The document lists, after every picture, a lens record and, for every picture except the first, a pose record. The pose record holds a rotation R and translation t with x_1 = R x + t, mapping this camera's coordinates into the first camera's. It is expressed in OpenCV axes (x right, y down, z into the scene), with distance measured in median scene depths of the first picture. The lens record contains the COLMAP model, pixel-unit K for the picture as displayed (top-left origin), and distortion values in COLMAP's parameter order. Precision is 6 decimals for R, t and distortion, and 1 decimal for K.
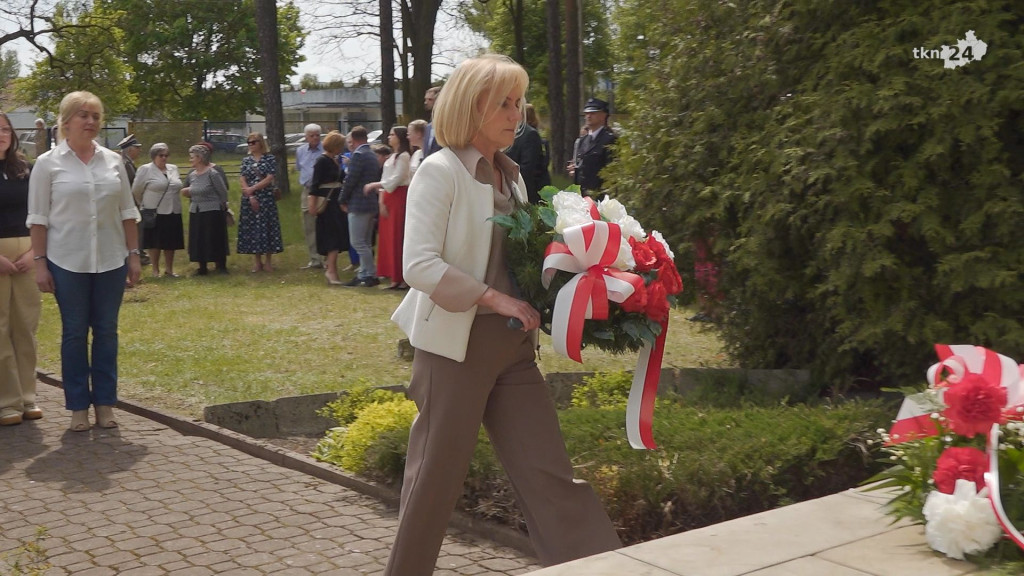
lens RADIAL K [[1322.9, 0, 518.8], [0, 1322.9, 291.3], [0, 0, 1]] dist [0.001233, 0.000000]
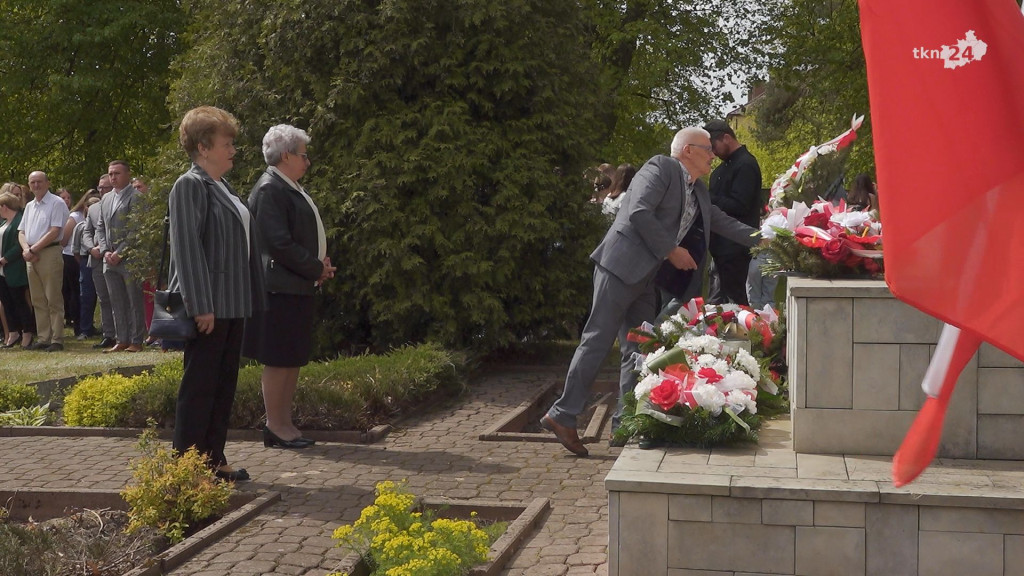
lens RADIAL K [[1322.9, 0, 465.6], [0, 1322.9, 266.0], [0, 0, 1]] dist [0.001233, 0.000000]
pose [[0.756178, -0.010803, 0.654277, -0.670446], [0.070951, 0.995322, -0.065568, 0.085877], [-0.650508, 0.096003, 0.753407, -0.244221]]
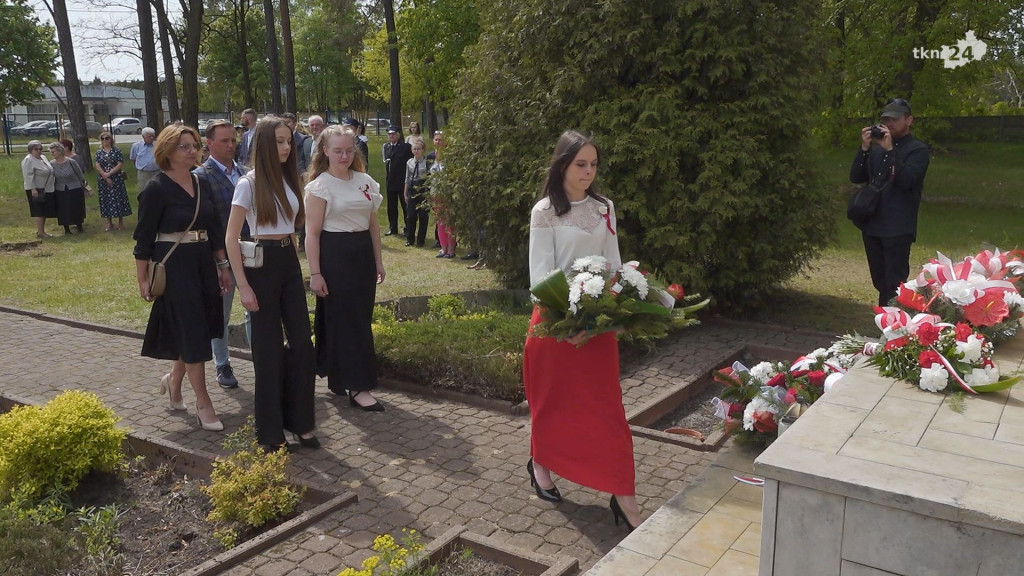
lens RADIAL K [[854.9, 0, 508.9], [0, 854.9, 281.6], [0, 0, 1]] dist [-0.002908, 0.008817]
pose [[0.945995, -0.043289, 0.321277, -0.233819], [0.021933, 0.997320, 0.069798, -0.036925], [-0.323438, -0.058982, 0.944409, -0.080107]]
